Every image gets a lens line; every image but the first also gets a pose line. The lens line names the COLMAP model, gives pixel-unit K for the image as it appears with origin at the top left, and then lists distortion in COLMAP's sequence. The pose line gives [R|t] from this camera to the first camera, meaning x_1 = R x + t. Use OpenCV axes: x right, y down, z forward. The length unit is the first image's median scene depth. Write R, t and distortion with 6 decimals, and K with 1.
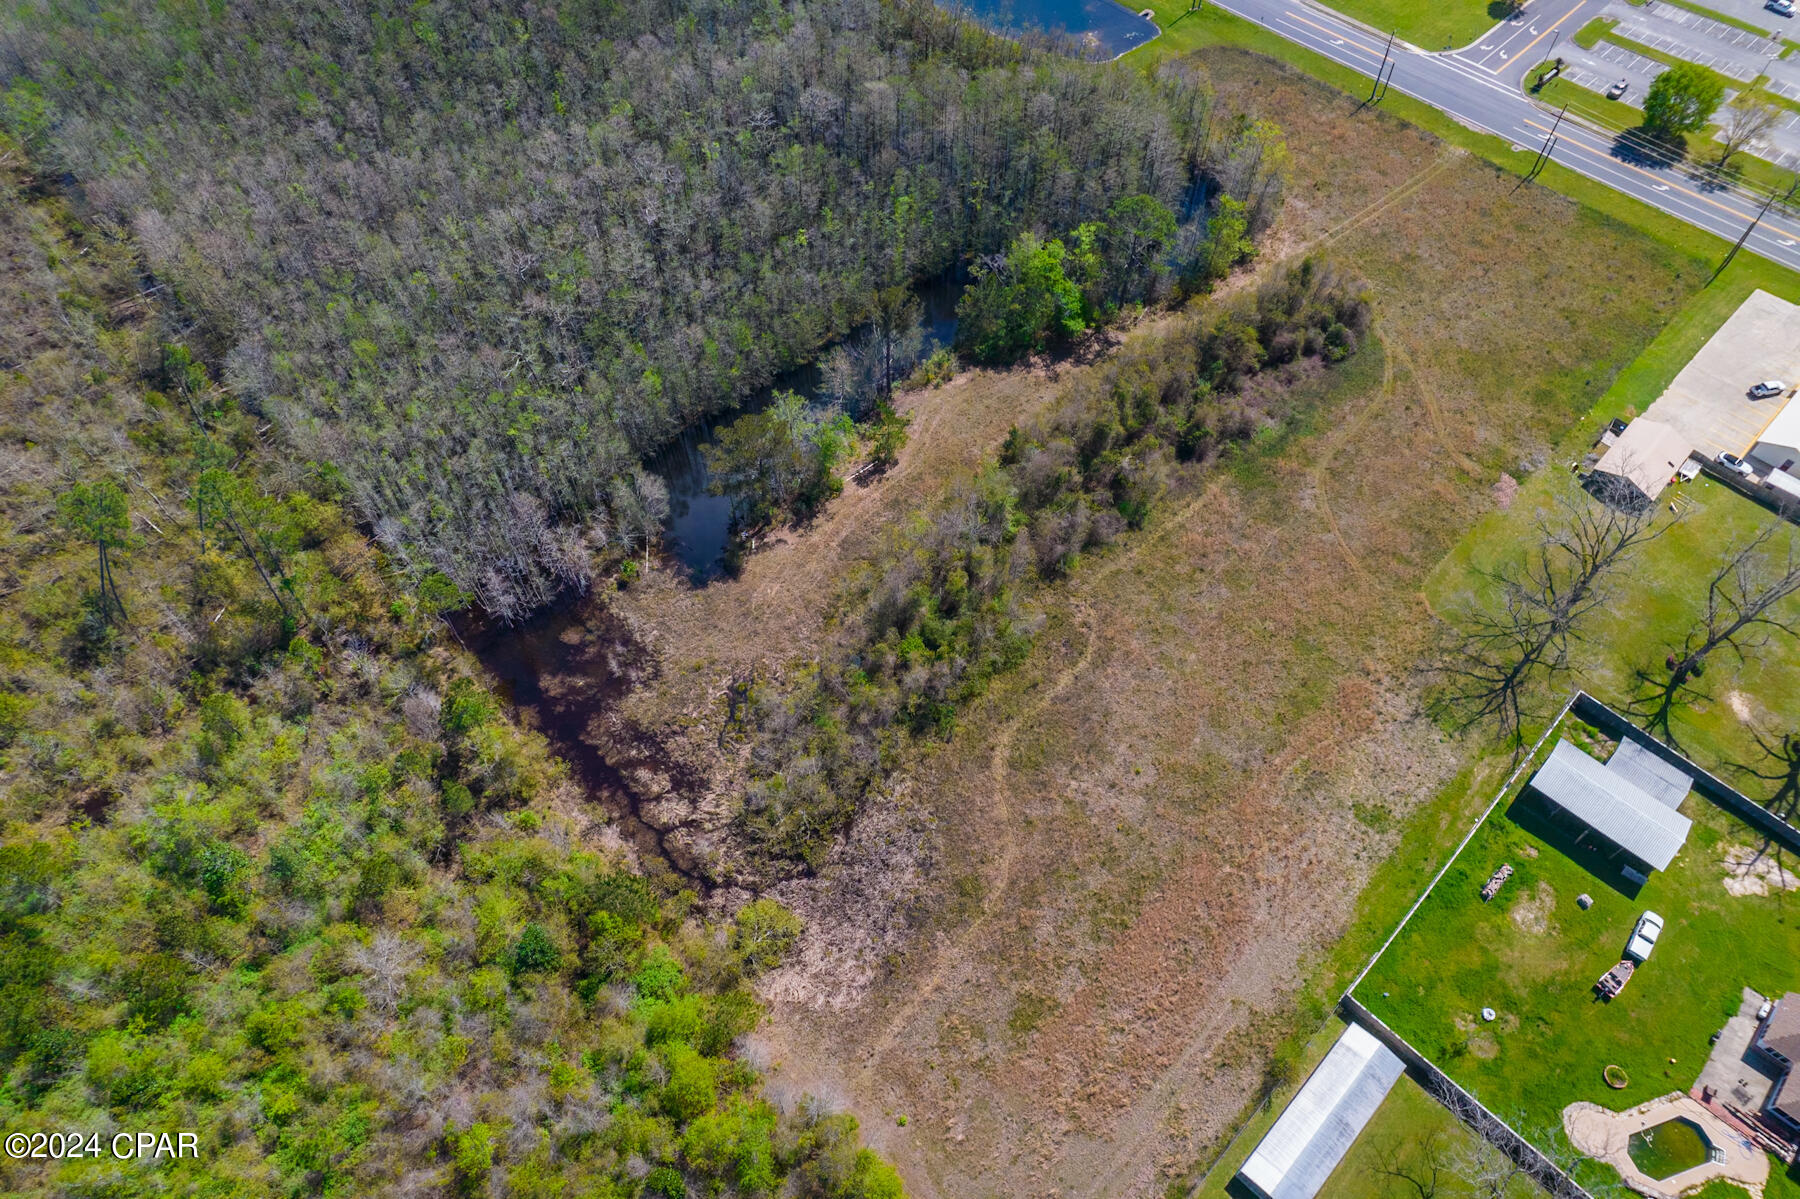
lens RADIAL K [[1148.6, 0, 903.9], [0, 1148.6, 609.3], [0, 0, 1]] dist [-0.069810, 0.062798]
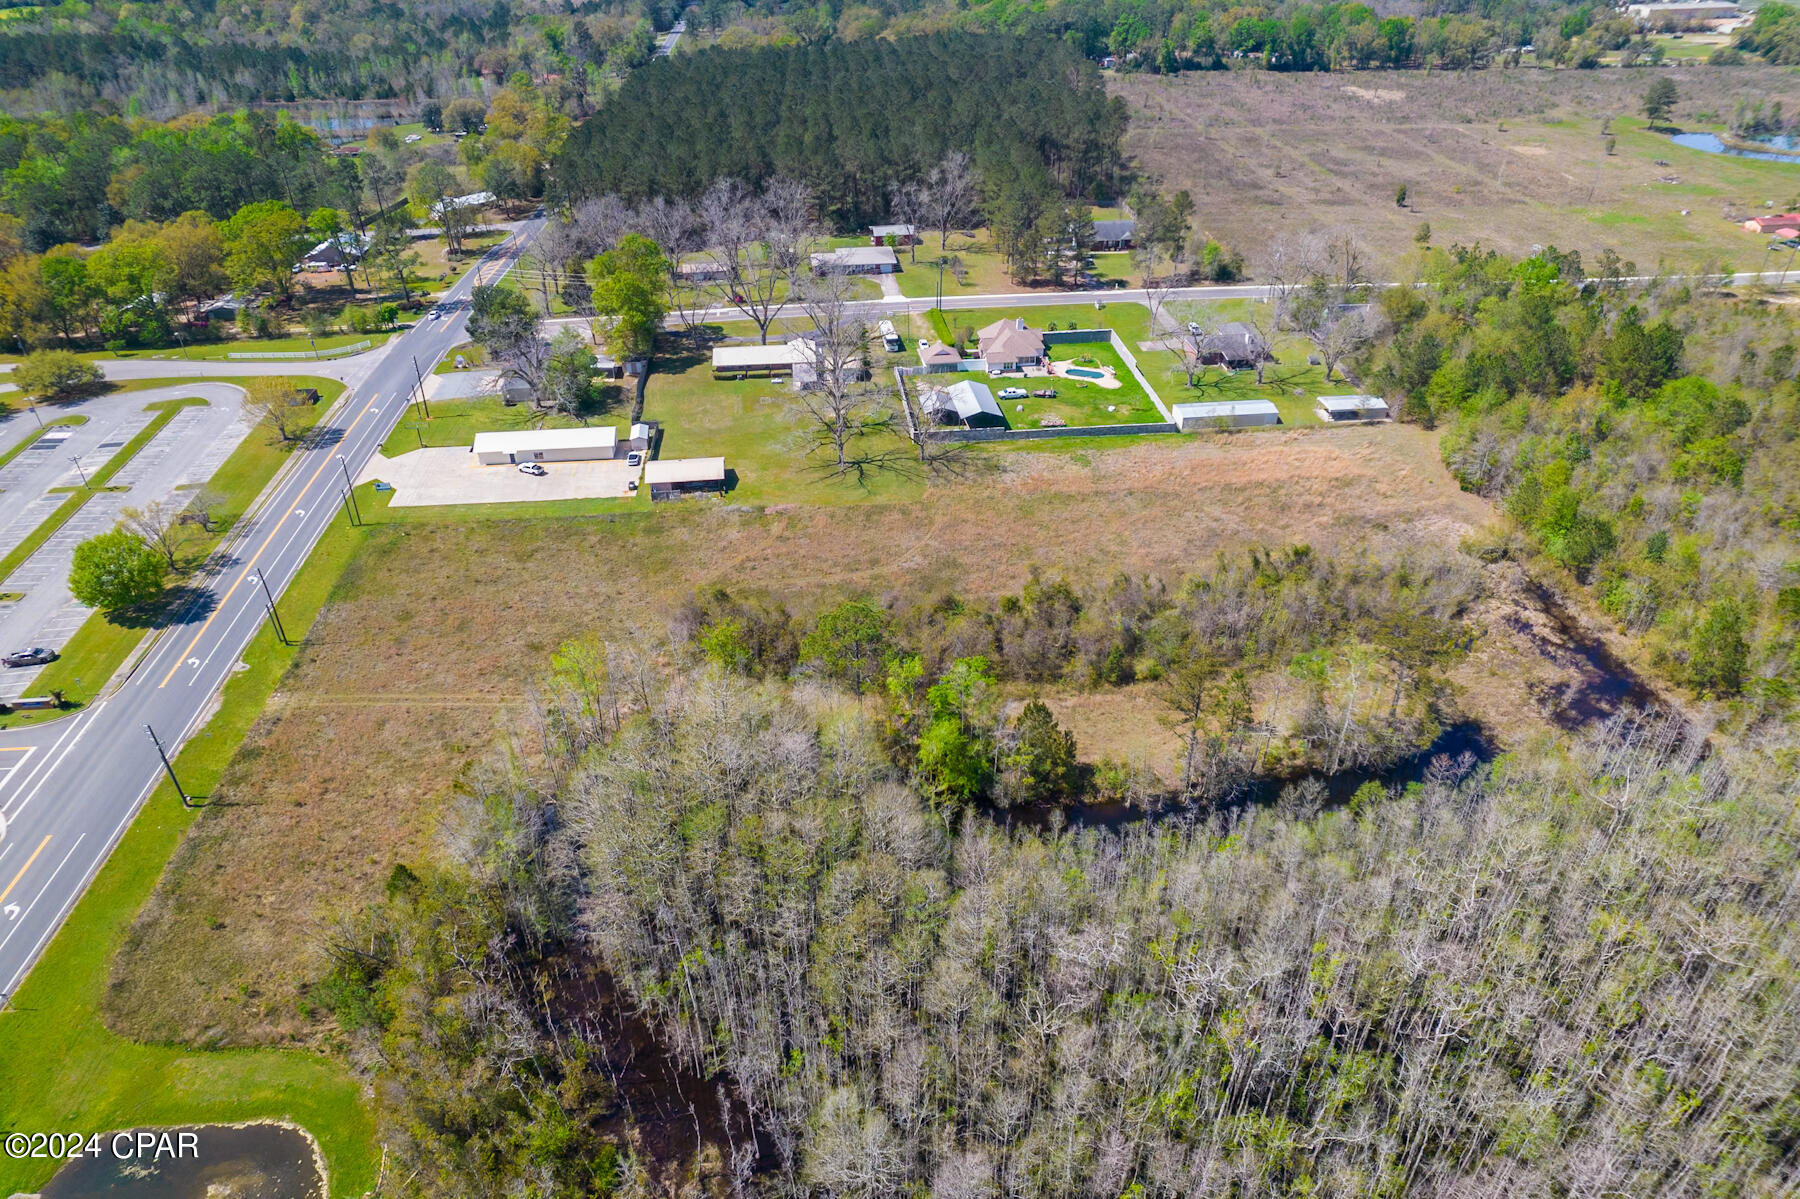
lens RADIAL K [[1148.6, 0, 903.9], [0, 1148.6, 609.3], [0, 0, 1]] dist [-0.069810, 0.062798]
pose [[-0.781120, -0.344106, 0.521001, -0.271715], [0.513762, 0.119971, 0.849503, -1.136428], [-0.354824, 0.931235, 0.083077, 0.999998]]
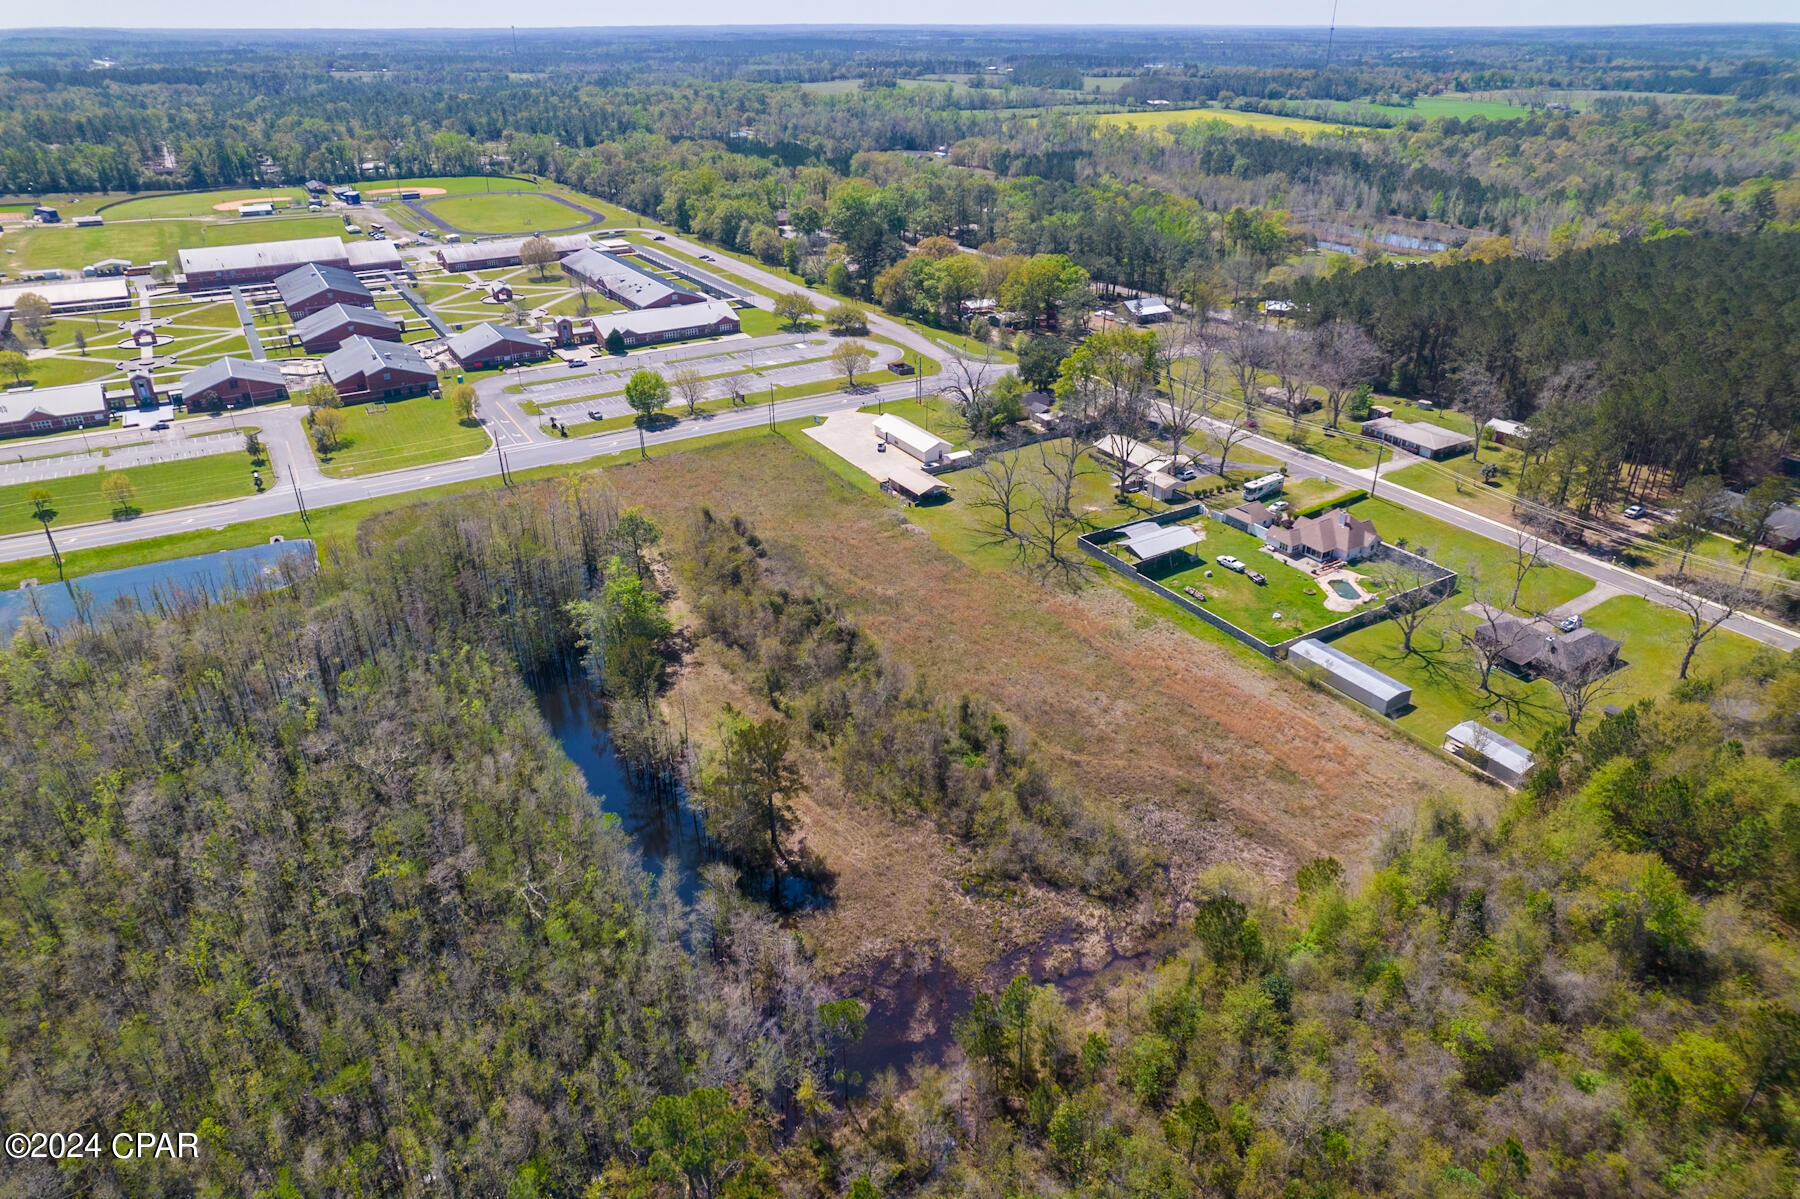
lens RADIAL K [[1148.6, 0, 903.9], [0, 1148.6, 609.3], [0, 0, 1]] dist [-0.069810, 0.062798]
pose [[0.236734, -0.451592, 0.860245, -0.857652], [0.800105, 0.592907, 0.091068, -0.199710], [-0.551171, 0.666727, 0.501682, 0.338232]]
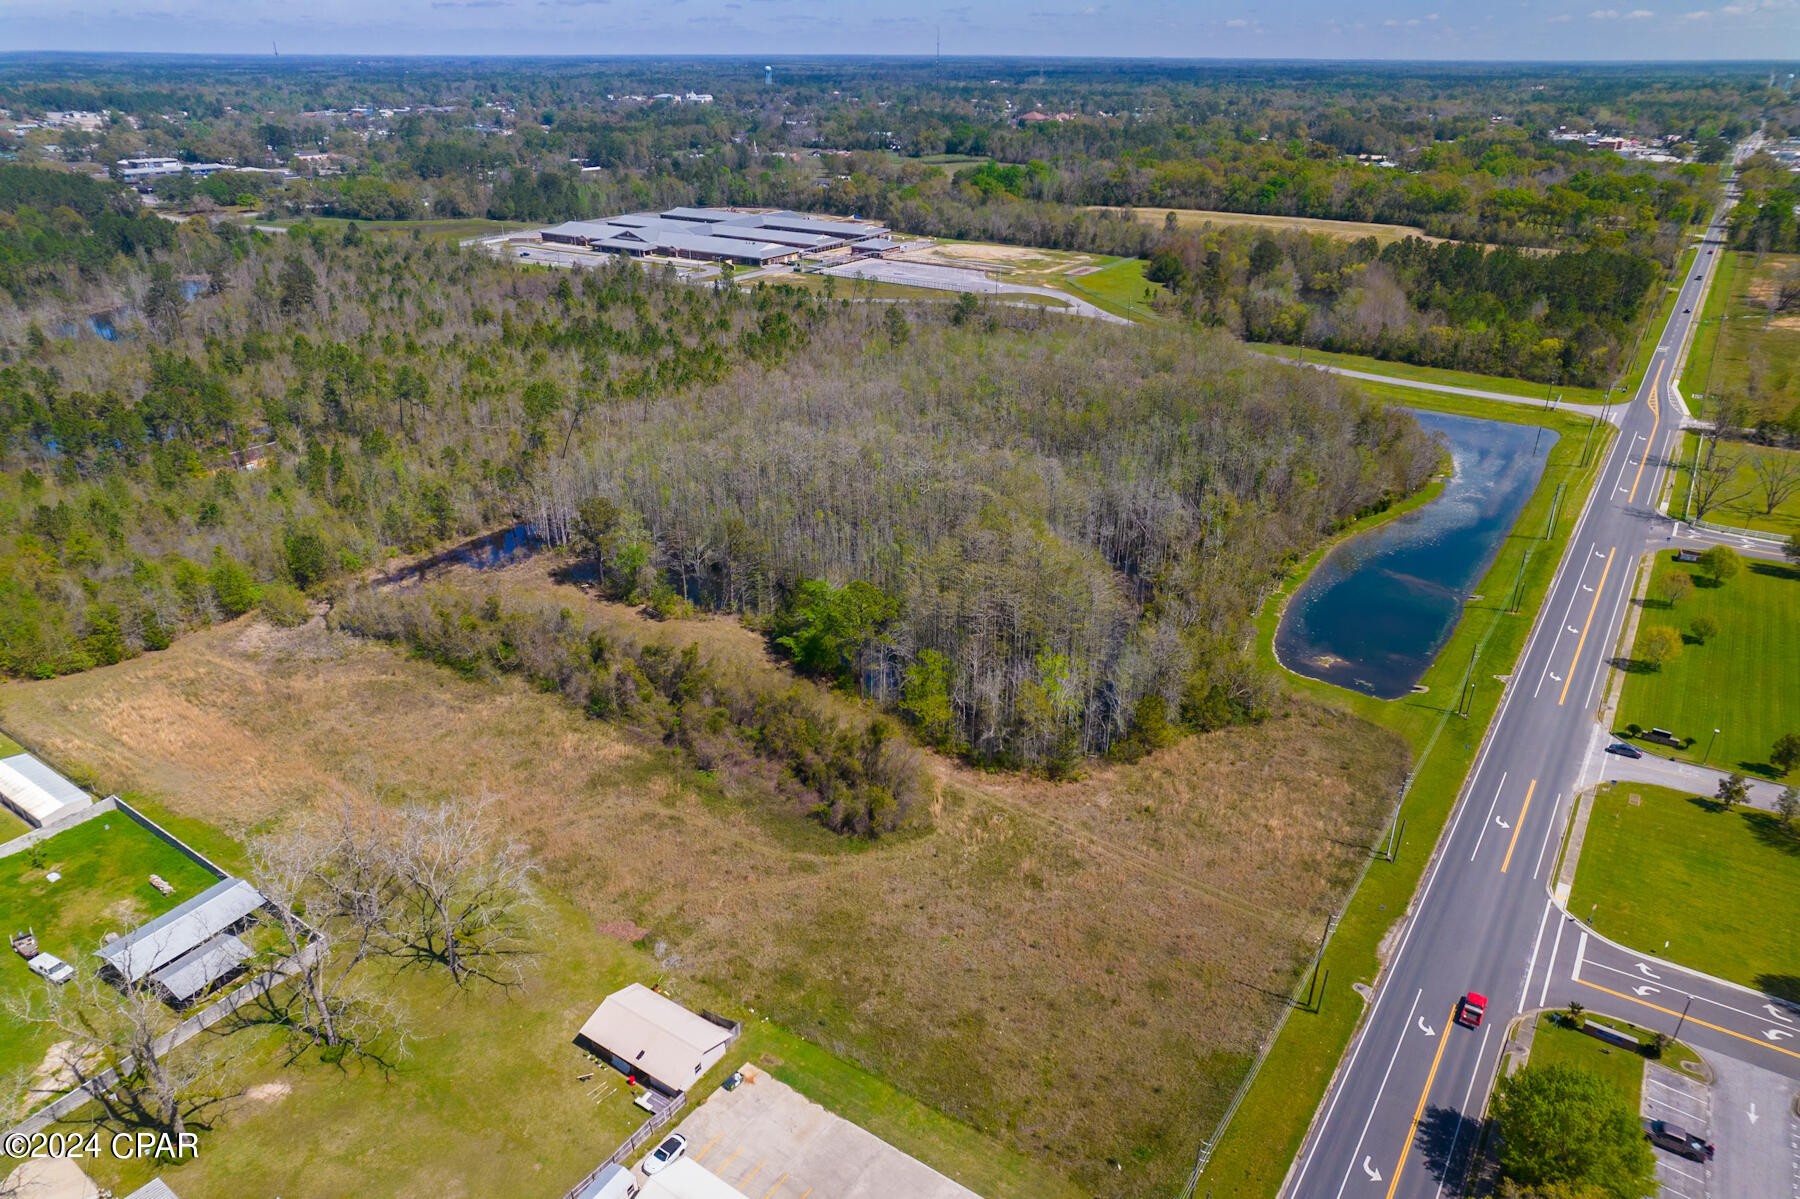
lens RADIAL K [[1154.1, 0, 900.0], [0, 1154.1, 599.5], [0, 0, 1]] dist [-0.064261, 0.055318]
pose [[0.198895, 0.421114, -0.884931, 1.295336], [-0.806223, 0.583680, 0.096552, -0.528810], [0.557176, 0.694248, 0.455603, 0.576975]]
